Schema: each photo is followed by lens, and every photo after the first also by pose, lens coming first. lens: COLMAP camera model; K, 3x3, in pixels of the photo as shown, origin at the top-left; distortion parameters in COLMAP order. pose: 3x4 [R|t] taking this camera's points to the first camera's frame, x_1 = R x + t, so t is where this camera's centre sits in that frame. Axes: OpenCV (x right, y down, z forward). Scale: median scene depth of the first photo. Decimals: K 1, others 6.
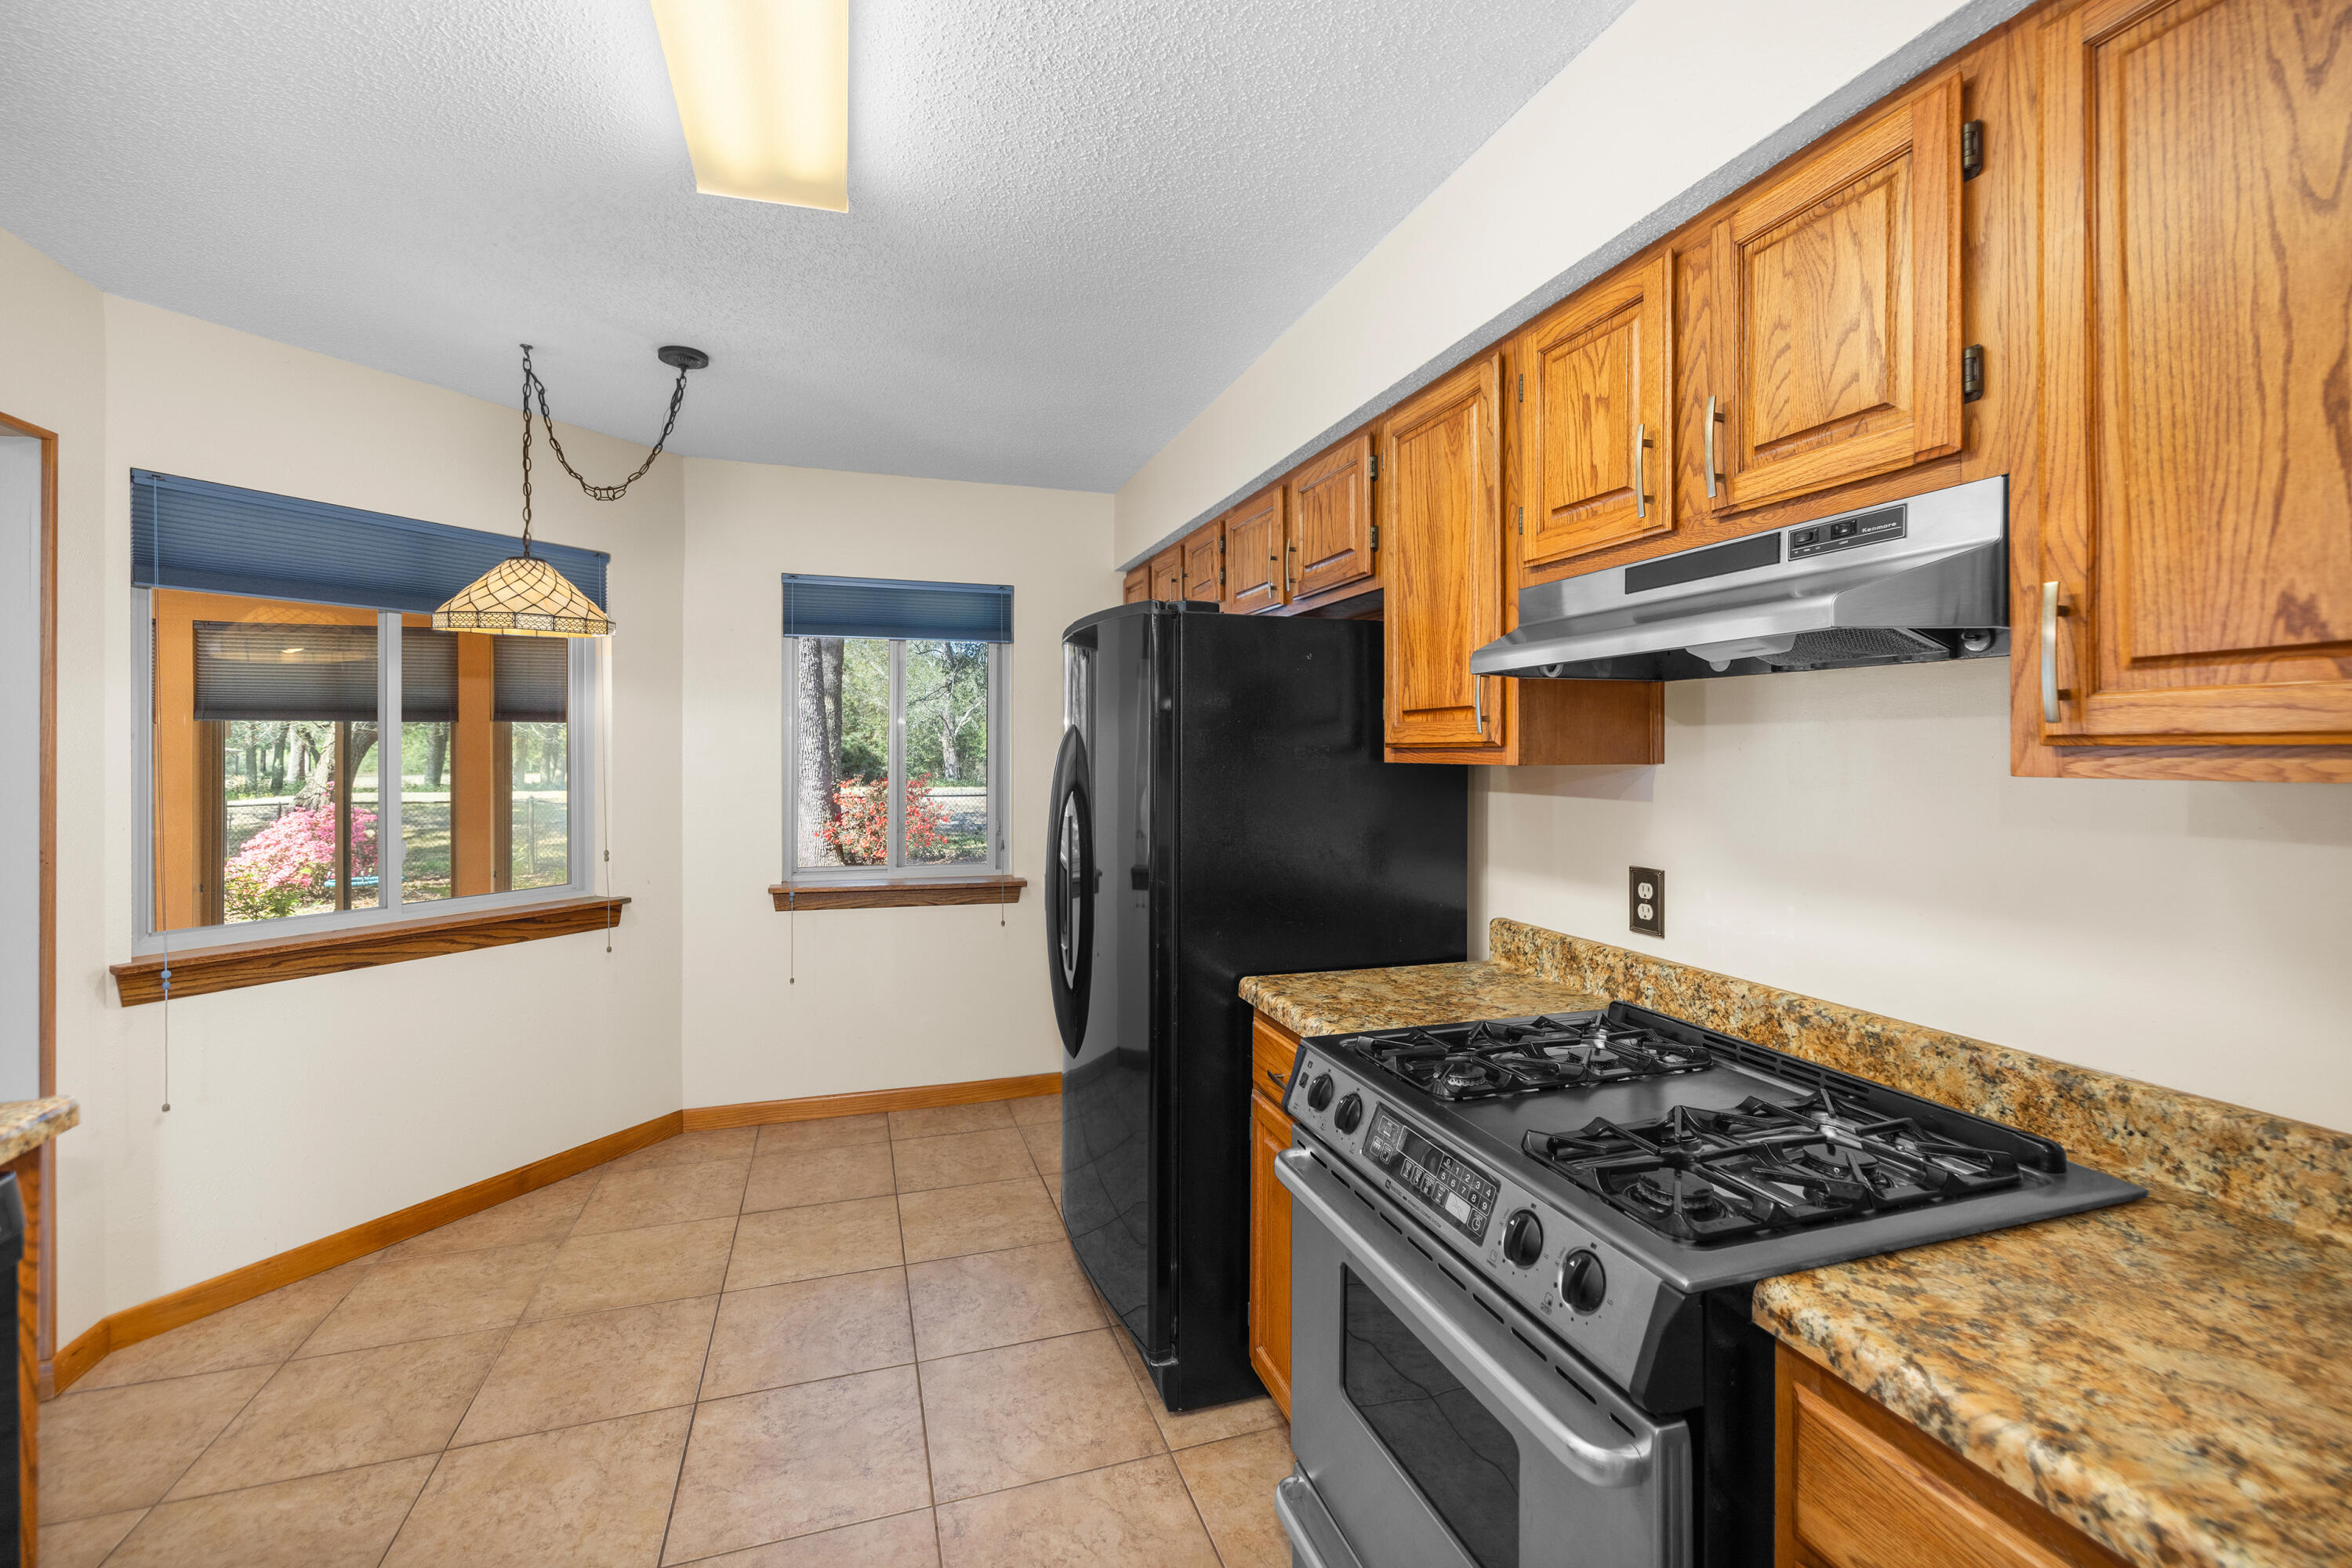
lens RADIAL K [[997.7, 0, 1174.6], [0, 997.7, 753.3], [0, 0, 1]] dist [0.002949, -0.000742]
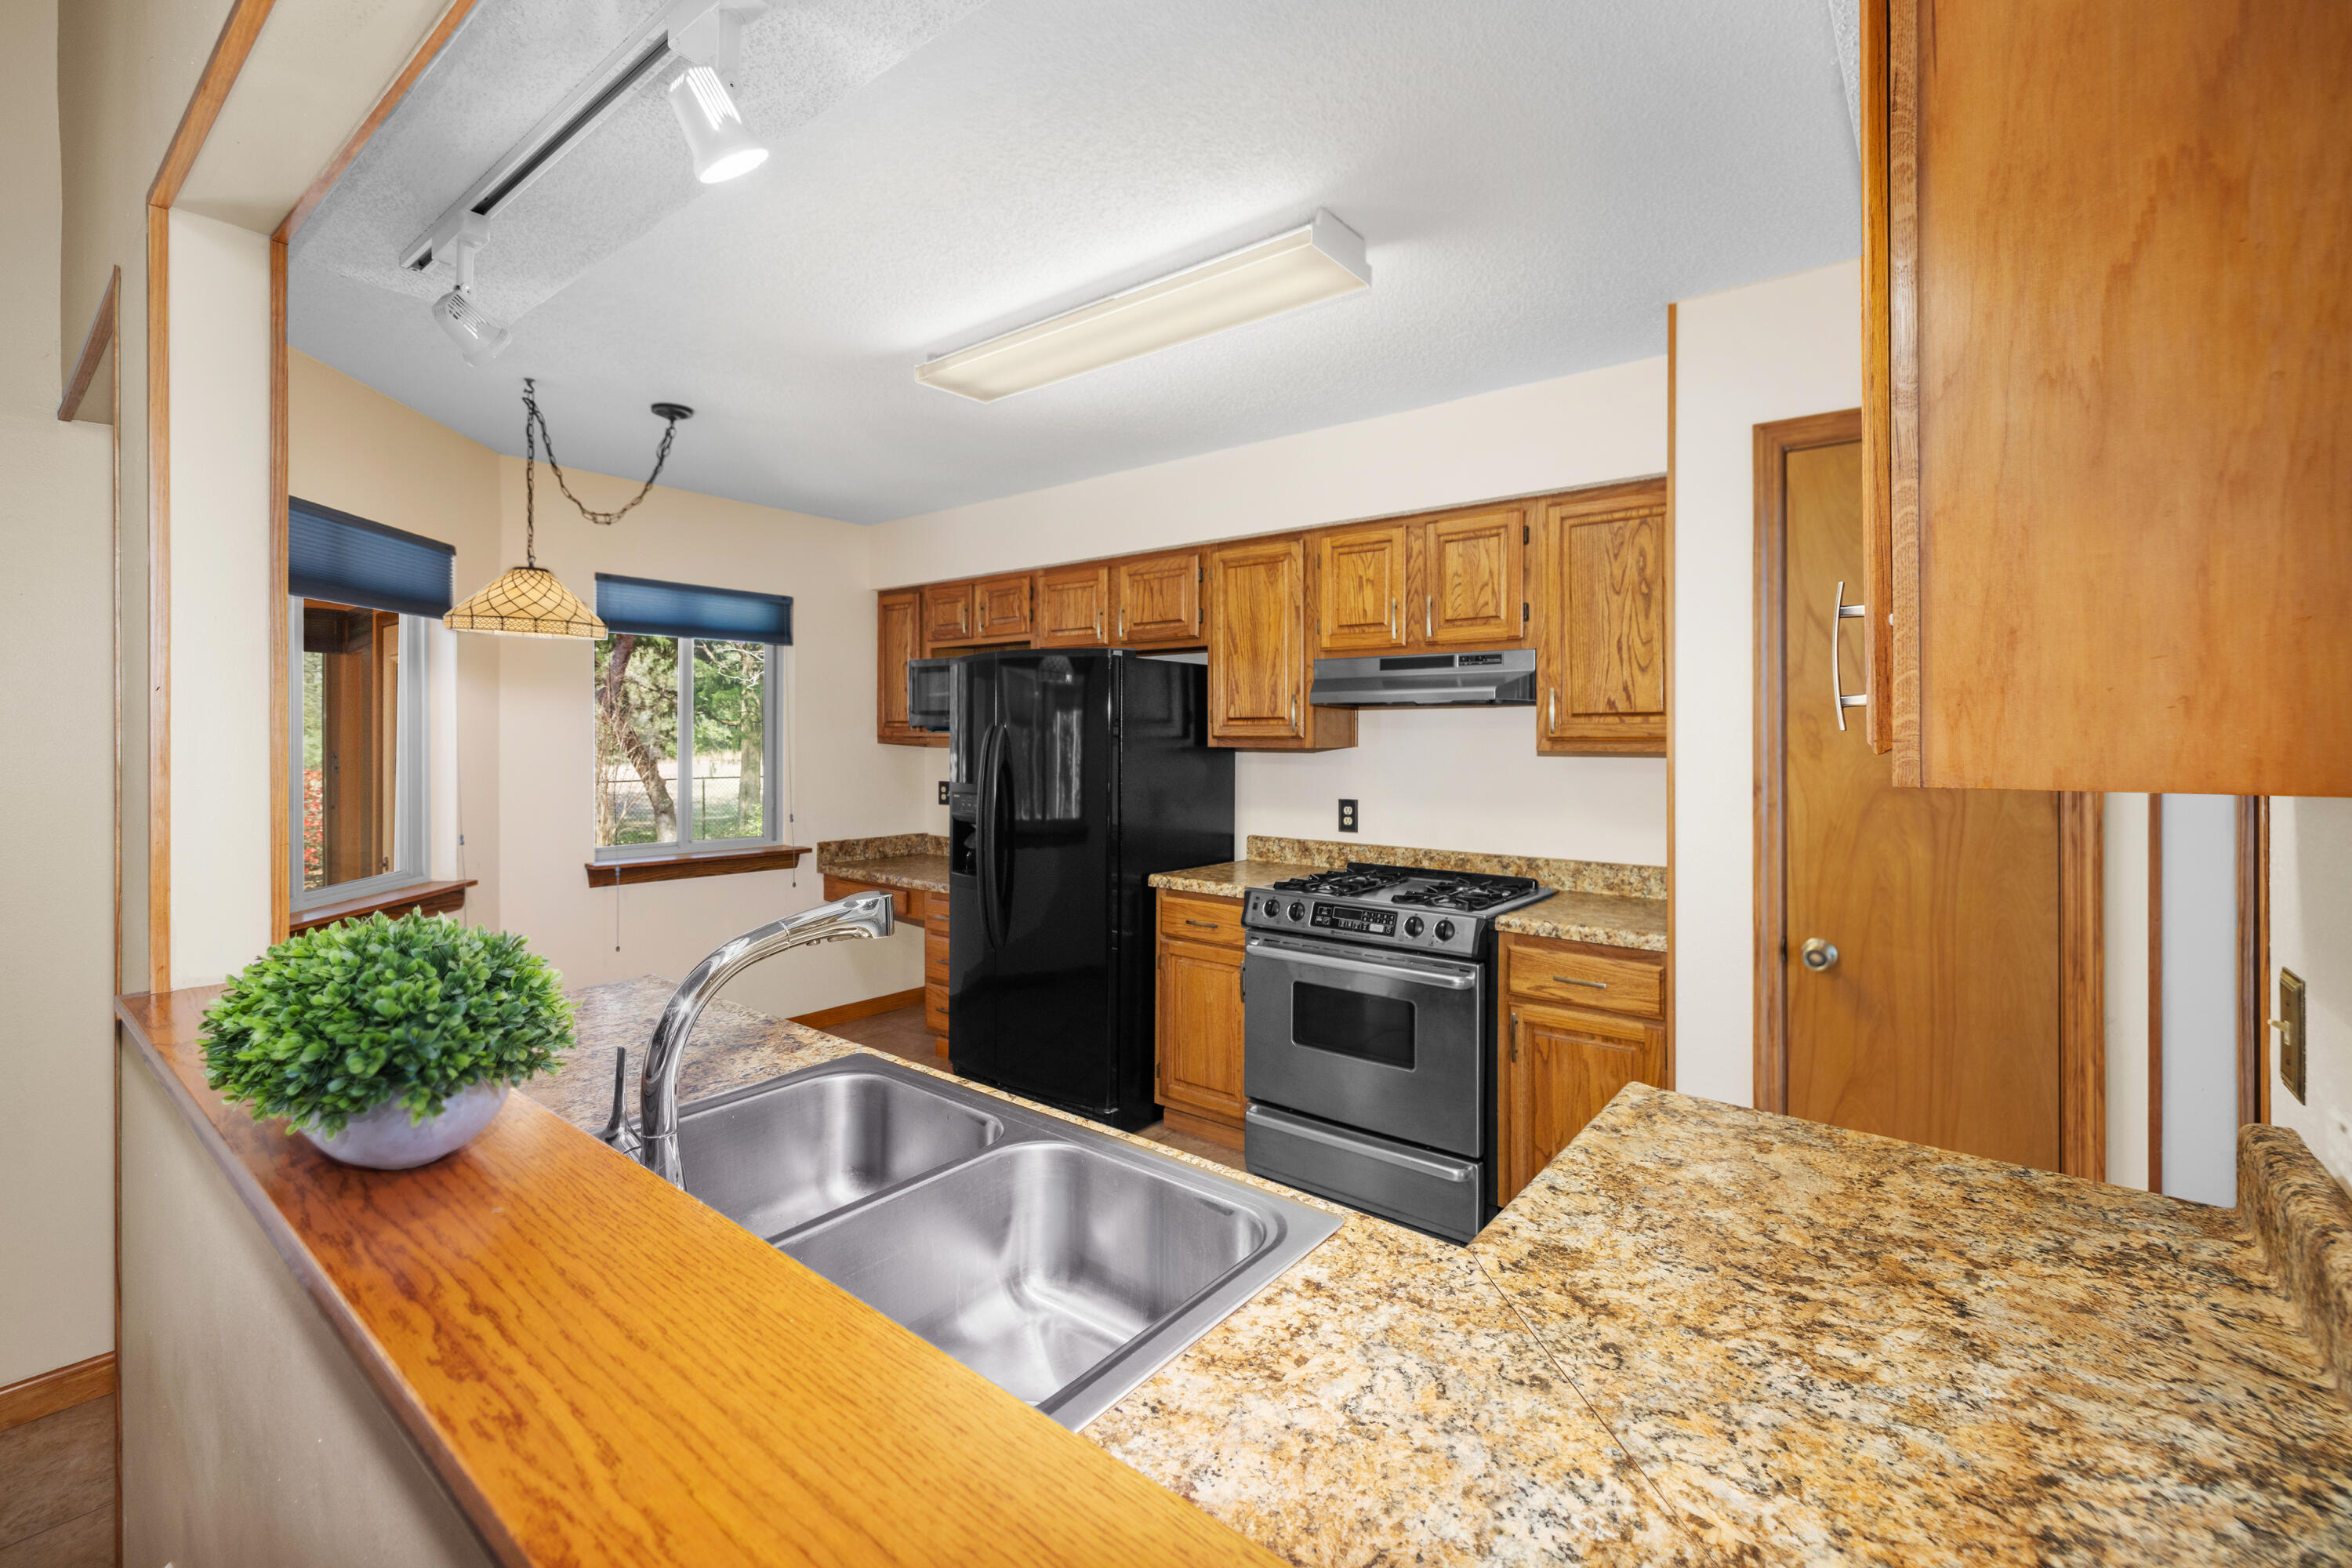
lens RADIAL K [[998.5, 0, 1178.8], [0, 998.5, 741.8], [0, 0, 1]] dist [-0.000323, -0.000087]
pose [[0.831375, -0.000190, 0.555712, -0.715178], [-0.001377, 0.999996, 0.002401, -0.003528], [-0.555710, -0.002761, 0.831371, -0.370318]]
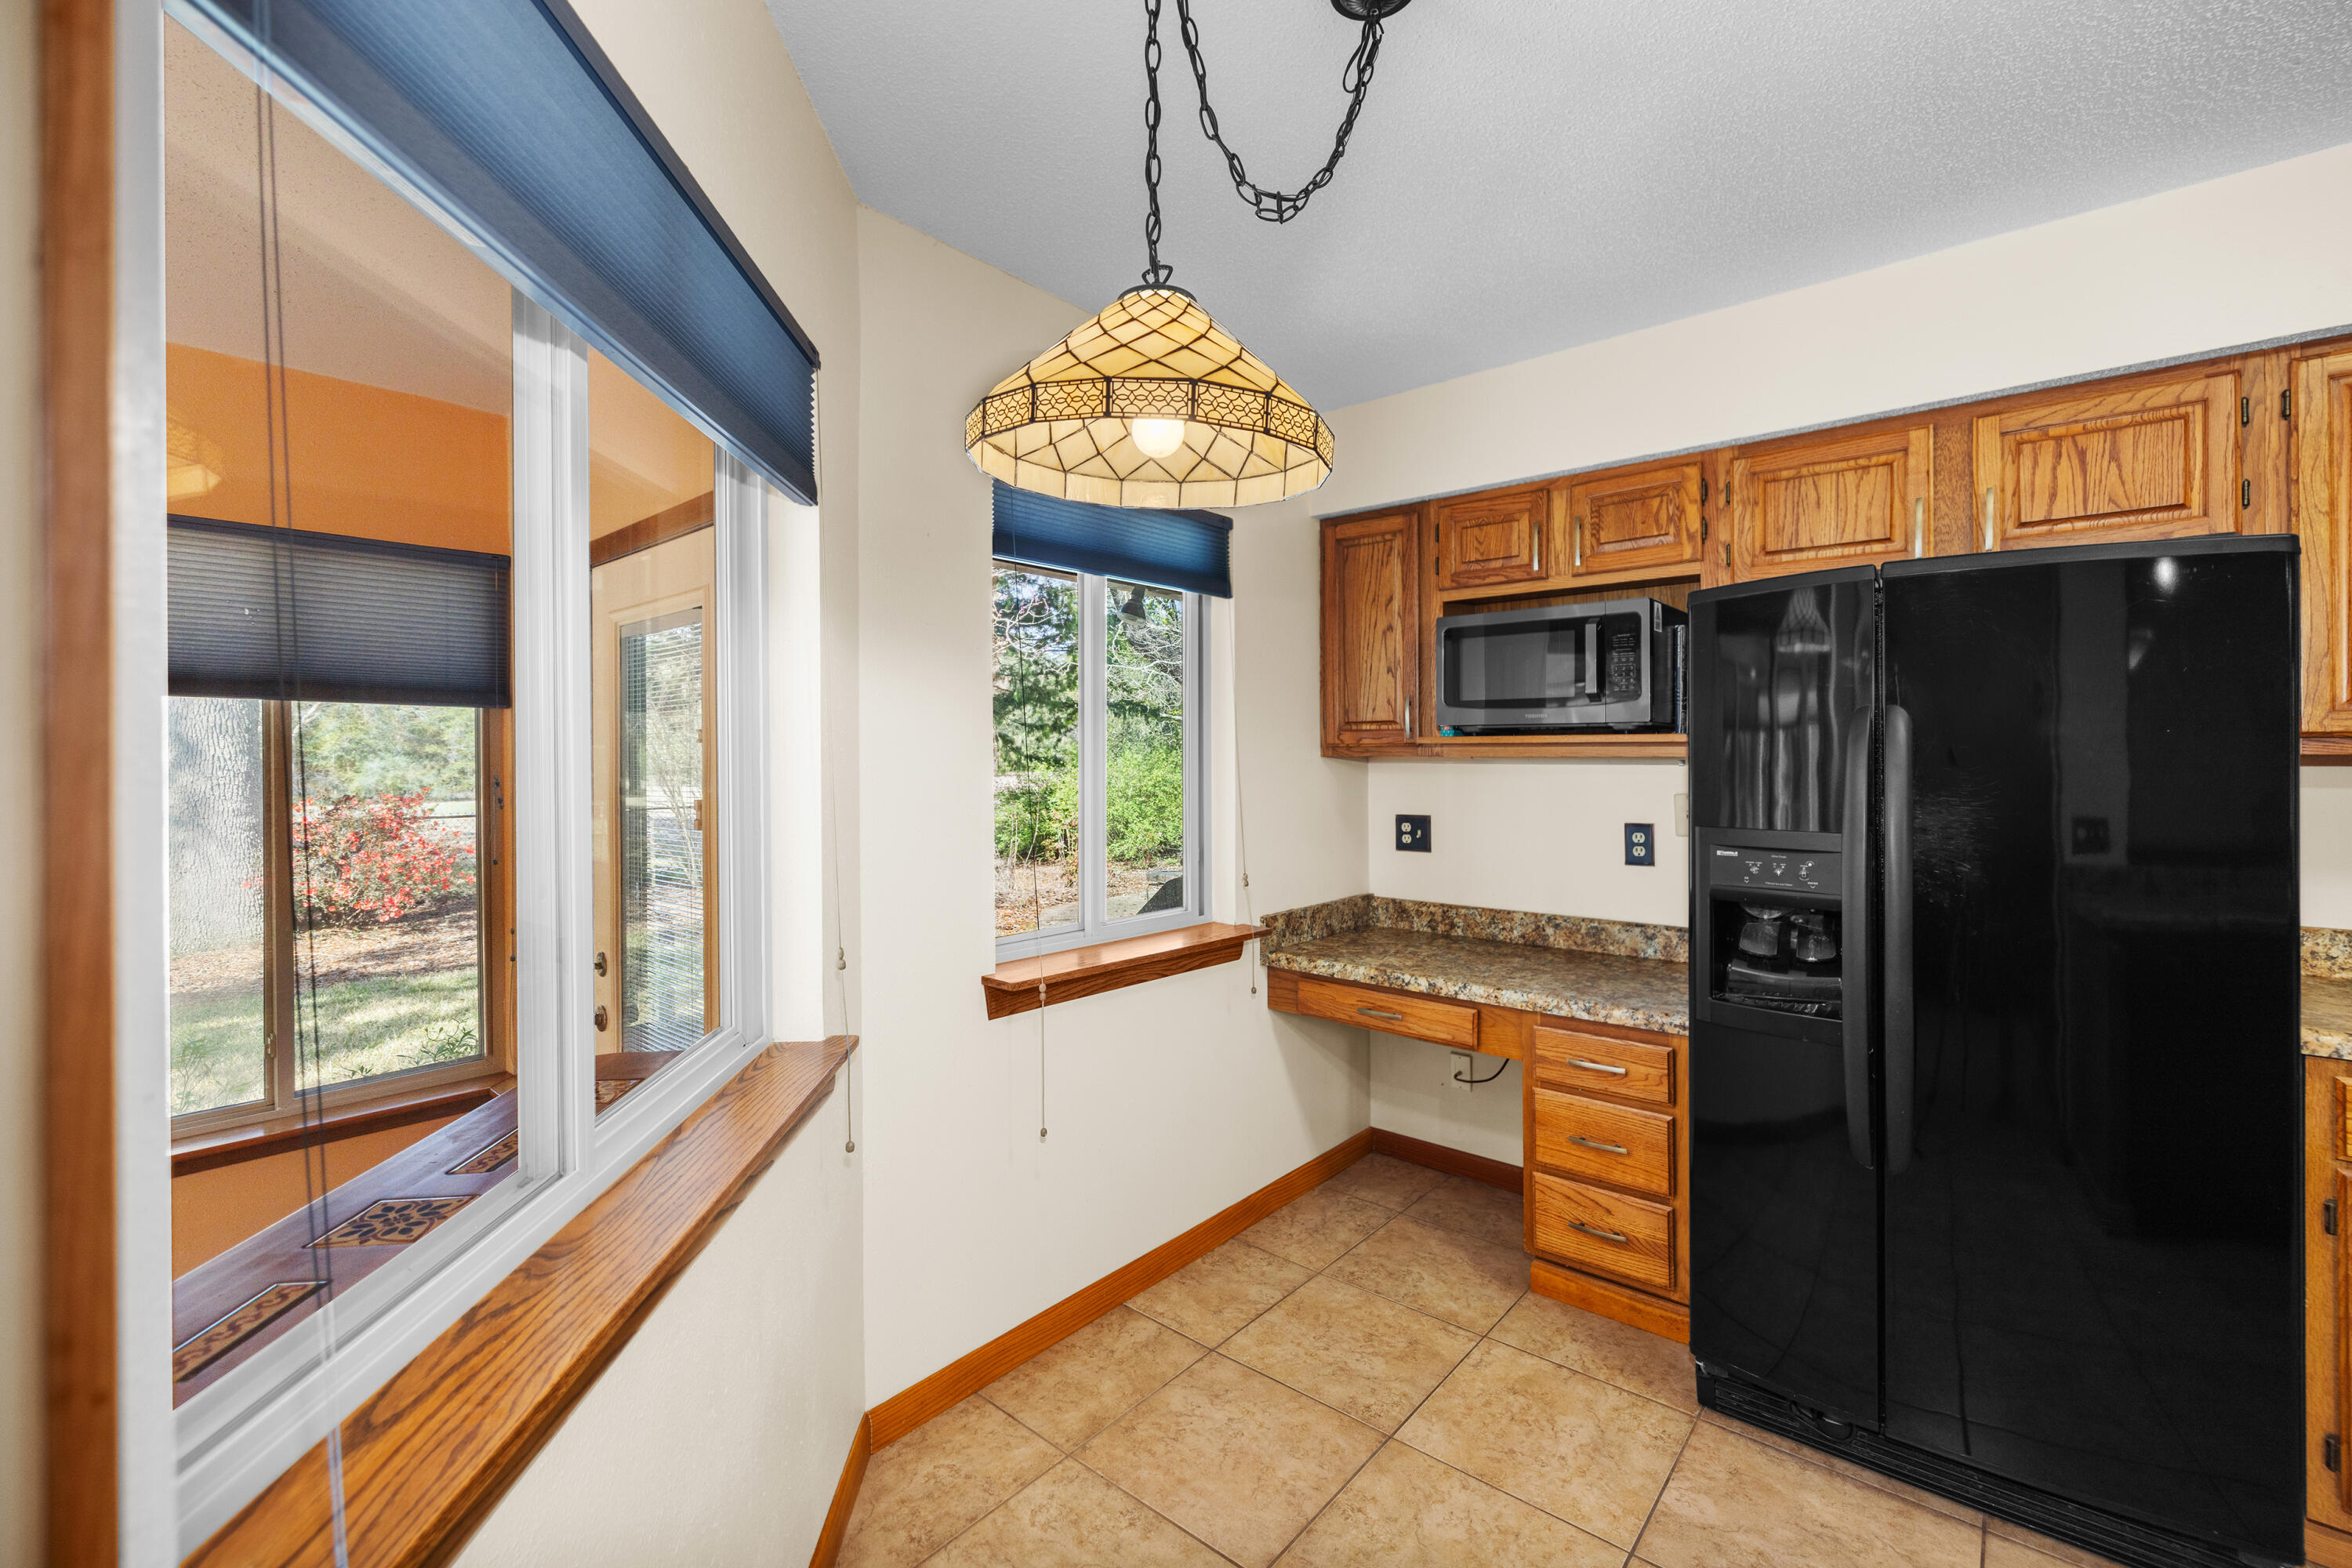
lens RADIAL K [[1001.5, 0, 1193.9], [0, 1001.5, 754.4], [0, 0, 1]] dist [0.000048, -0.000001]
pose [[0.848552, -0.003213, 0.529102, -0.932653], [0.005097, 0.999985, -0.002102, 0.004421], [-0.529087, 0.004480, 0.848555, 0.669532]]
